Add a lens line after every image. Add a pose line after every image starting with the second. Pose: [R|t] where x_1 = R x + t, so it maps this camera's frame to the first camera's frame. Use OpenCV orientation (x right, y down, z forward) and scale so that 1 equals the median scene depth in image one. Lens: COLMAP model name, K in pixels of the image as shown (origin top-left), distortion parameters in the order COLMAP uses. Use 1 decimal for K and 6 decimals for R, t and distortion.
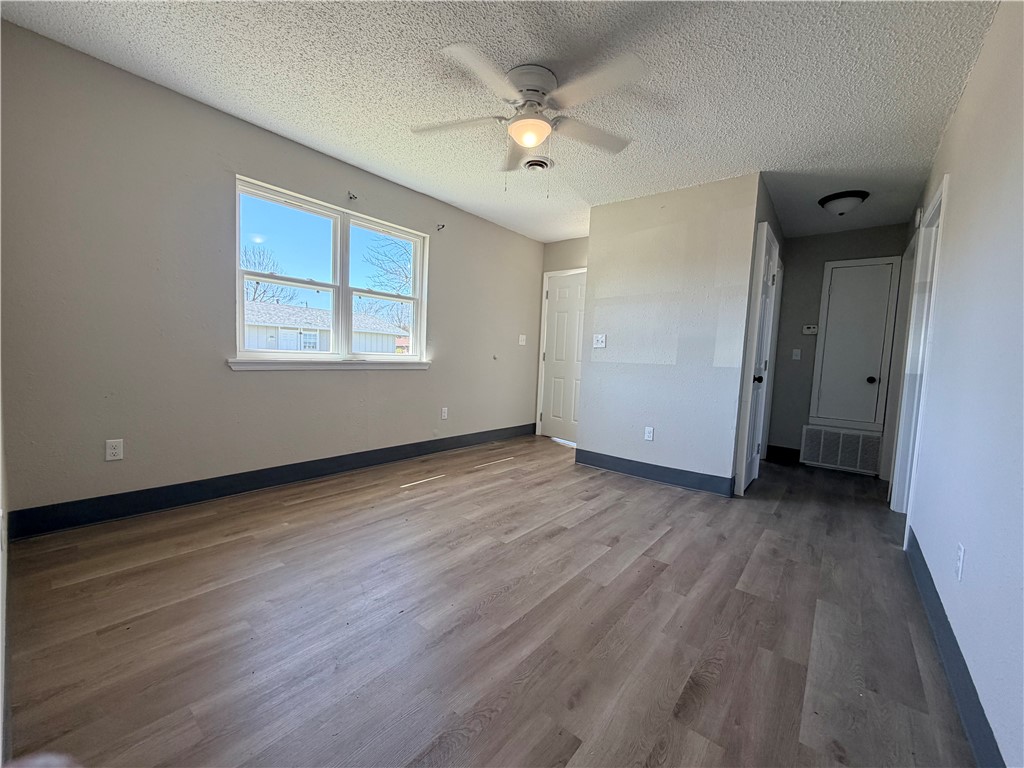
lens RADIAL K [[406.9, 0, 514.4], [0, 406.9, 382.2], [0, 0, 1]] dist [-0.000087, 0.000165]
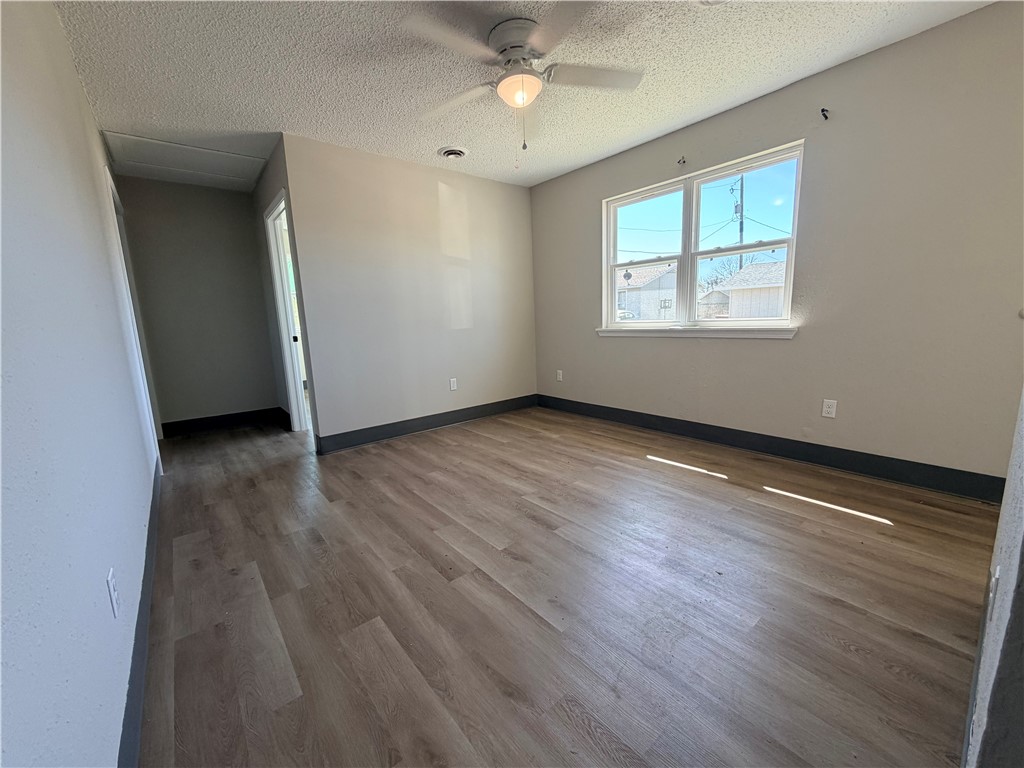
lens RADIAL K [[406.9, 0, 506.1], [0, 406.9, 383.7], [0, 0, 1]] dist [-0.000087, 0.000165]
pose [[-0.203055, 0.125257, -0.971123, 0.954471], [-0.036638, 0.990118, 0.135367, -0.052481], [0.978482, 0.063067, -0.196460, 1.079747]]
